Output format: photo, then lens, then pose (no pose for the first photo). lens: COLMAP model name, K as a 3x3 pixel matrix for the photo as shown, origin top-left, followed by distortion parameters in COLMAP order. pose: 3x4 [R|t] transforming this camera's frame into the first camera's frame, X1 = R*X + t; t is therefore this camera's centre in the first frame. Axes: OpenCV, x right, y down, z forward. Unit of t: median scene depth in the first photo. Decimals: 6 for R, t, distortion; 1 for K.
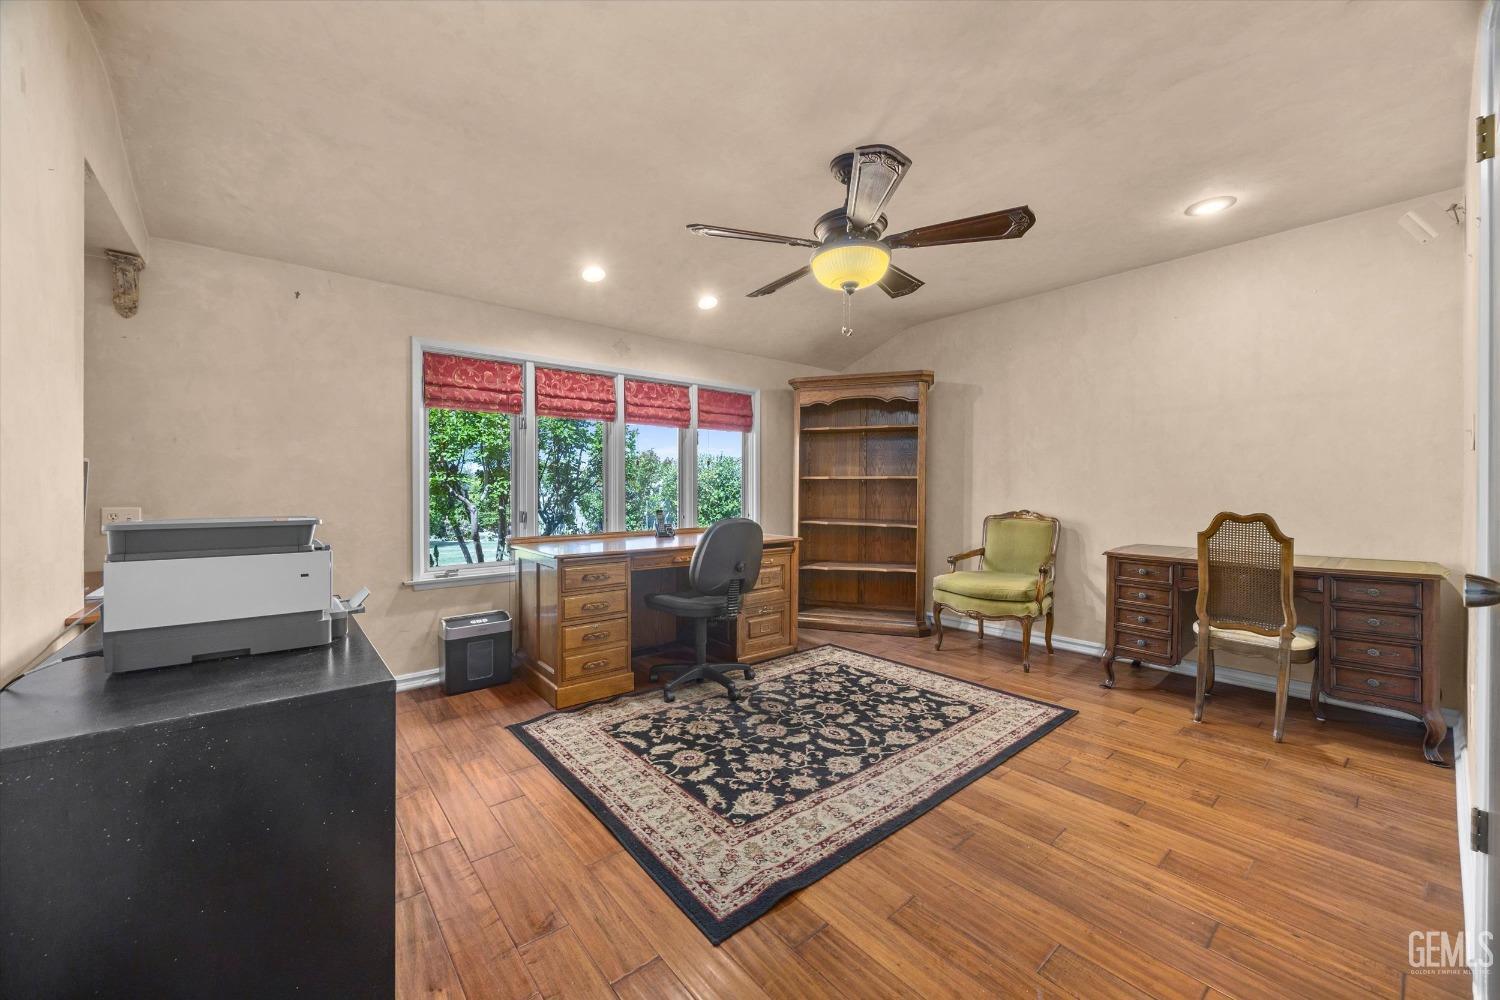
lens RADIAL K [[570.4, 0, 739.4], [0, 570.4, 489.5], [0, 0, 1]] dist [0.000764, 0.000361]
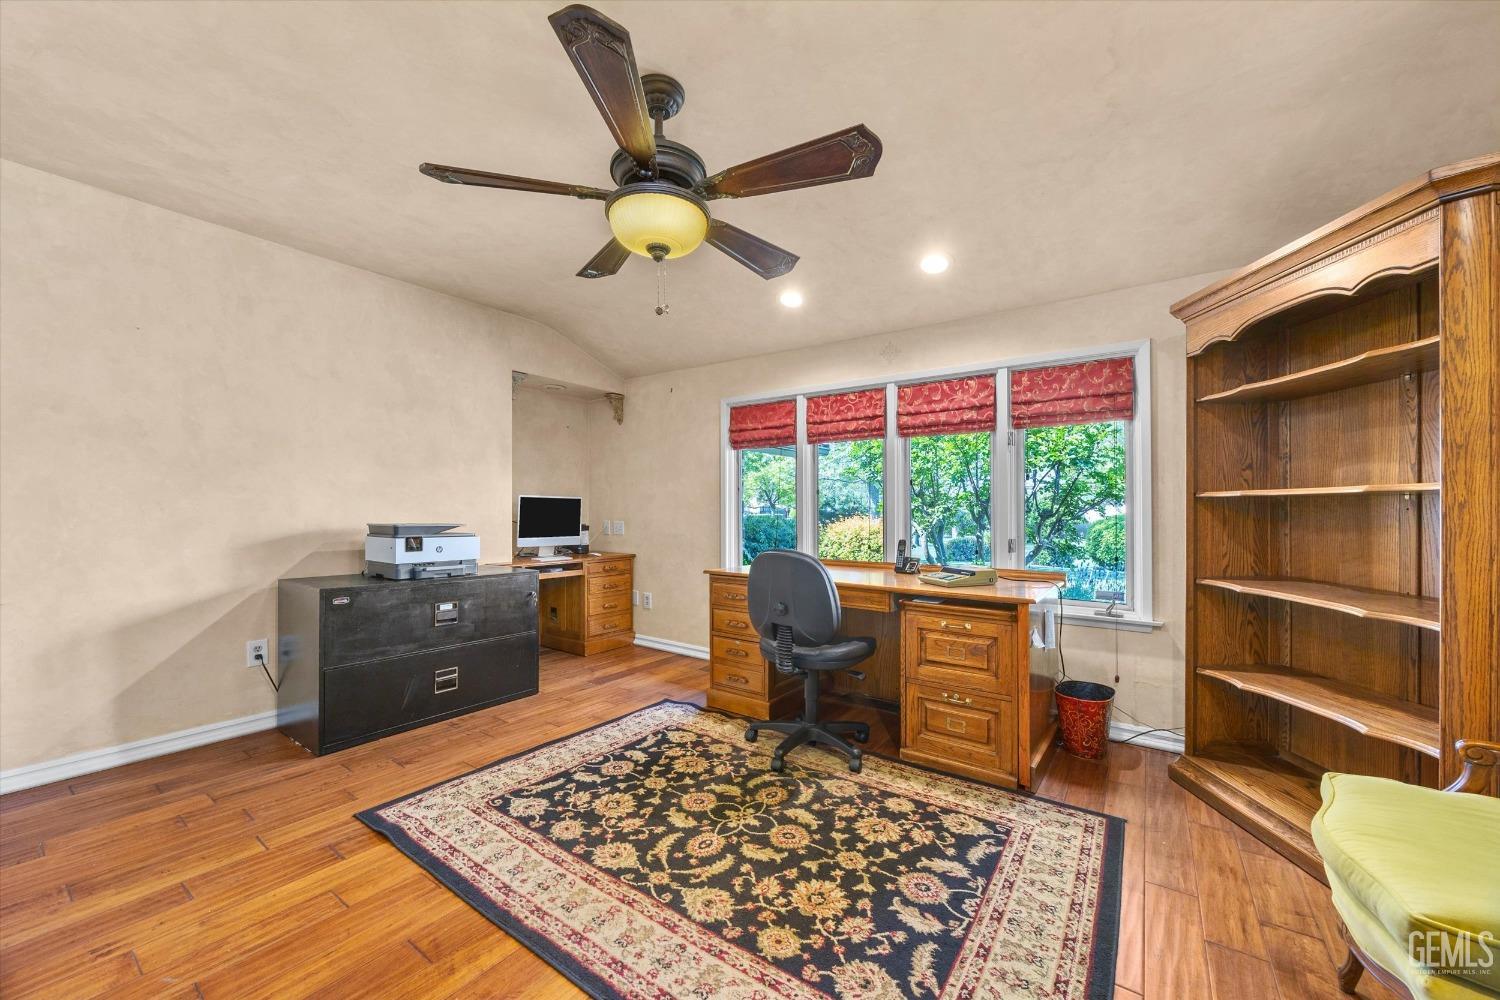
lens RADIAL K [[570.4, 0, 738.6], [0, 570.4, 508.6], [0, 0, 1]] dist [0.000764, 0.000361]
pose [[0.255430, -0.000900, -0.966827, 0.822830], [-0.004972, 0.999985, -0.002245, -0.008153], [0.966815, 0.005381, 0.255421, 0.780005]]
